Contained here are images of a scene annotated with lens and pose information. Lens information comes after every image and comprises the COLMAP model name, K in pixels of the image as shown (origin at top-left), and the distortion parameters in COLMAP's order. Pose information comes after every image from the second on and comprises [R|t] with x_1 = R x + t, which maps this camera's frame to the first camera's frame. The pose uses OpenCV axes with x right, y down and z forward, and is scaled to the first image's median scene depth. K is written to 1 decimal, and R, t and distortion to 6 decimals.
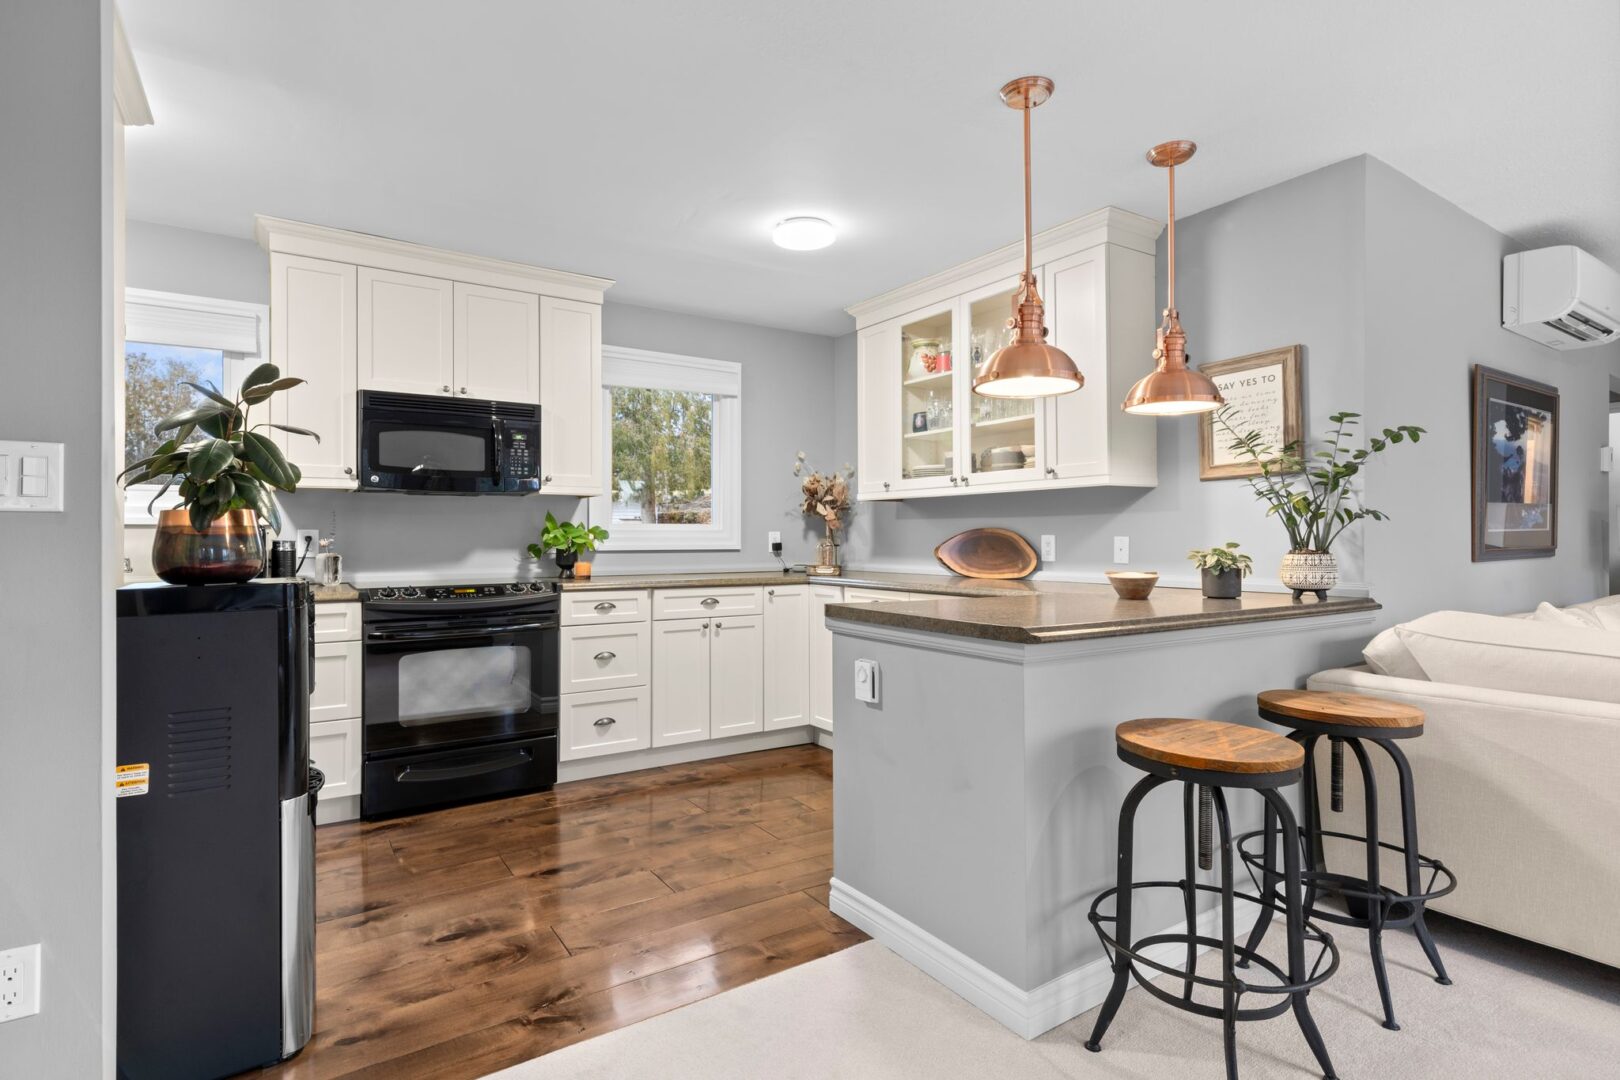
lens RADIAL K [[797.3, 0, 810.0], [0, 797.3, 540.0], [0, 0, 1]] dist [-0.023240, -0.000544]
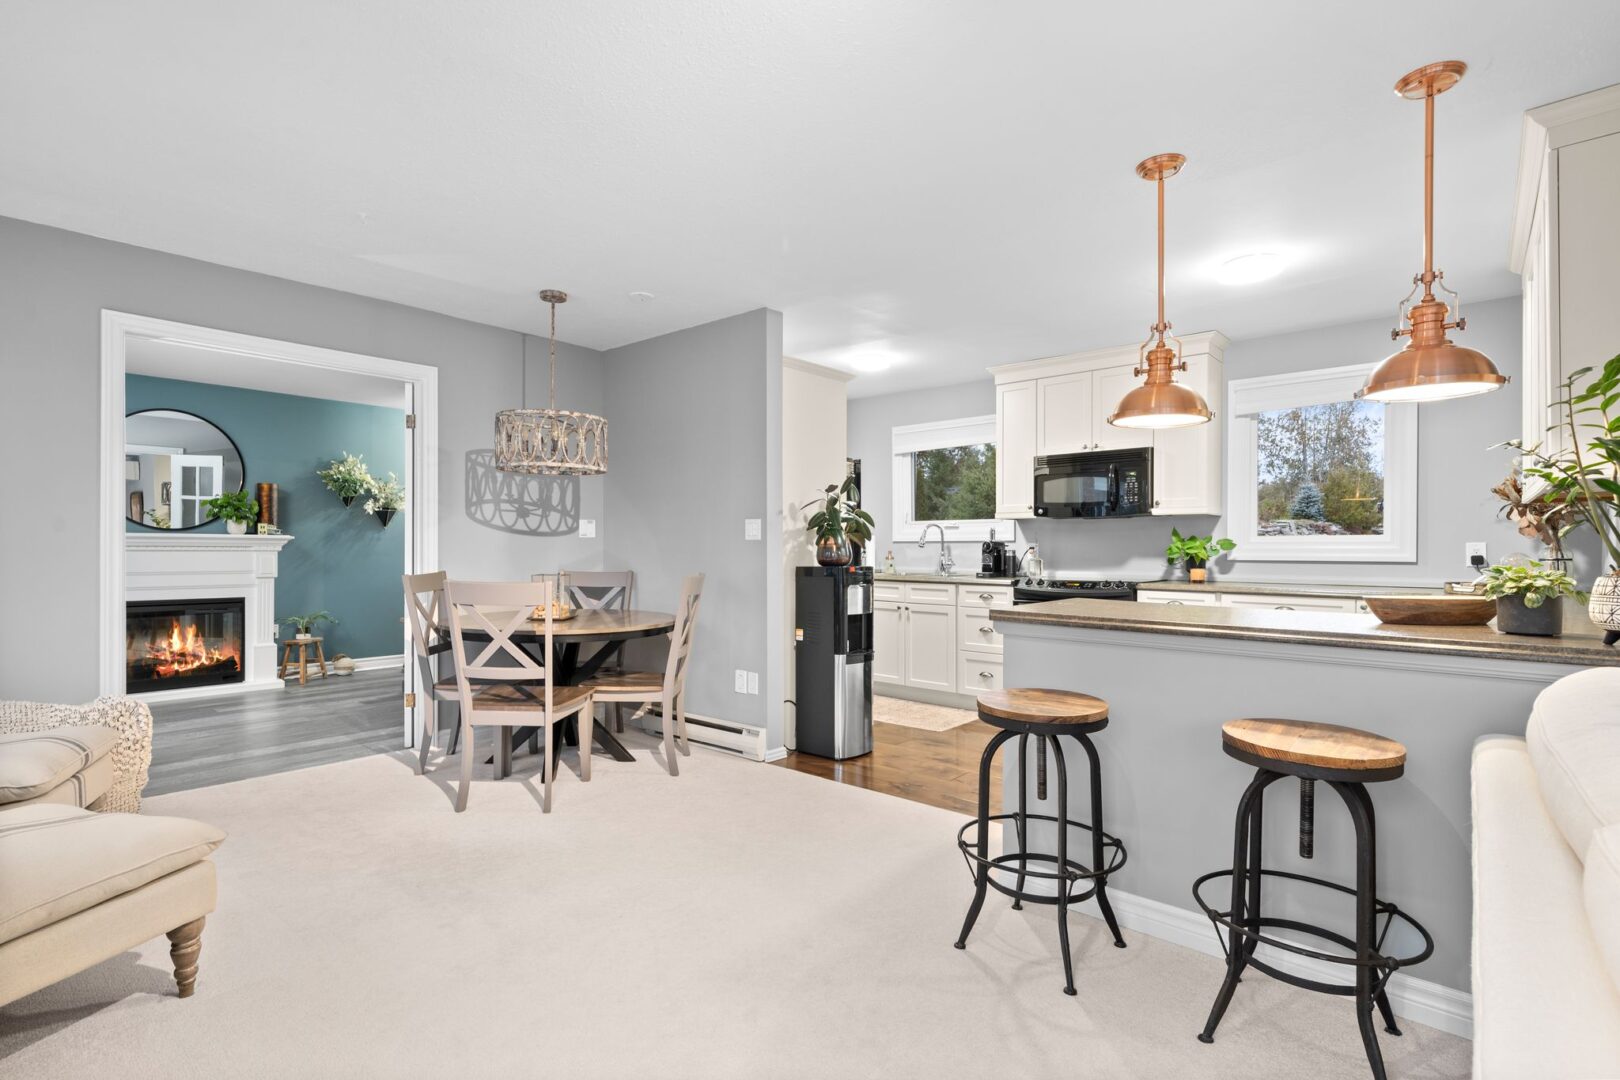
lens RADIAL K [[797.3, 0, 810.0], [0, 797.3, 540.0], [0, 0, 1]] dist [-0.023240, -0.000544]
pose [[0.241820, -0.006526, -0.970299, 1.090814], [-0.004529, 0.999959, -0.007855, -0.005758], [0.970311, 0.006294, 0.241781, 0.194052]]
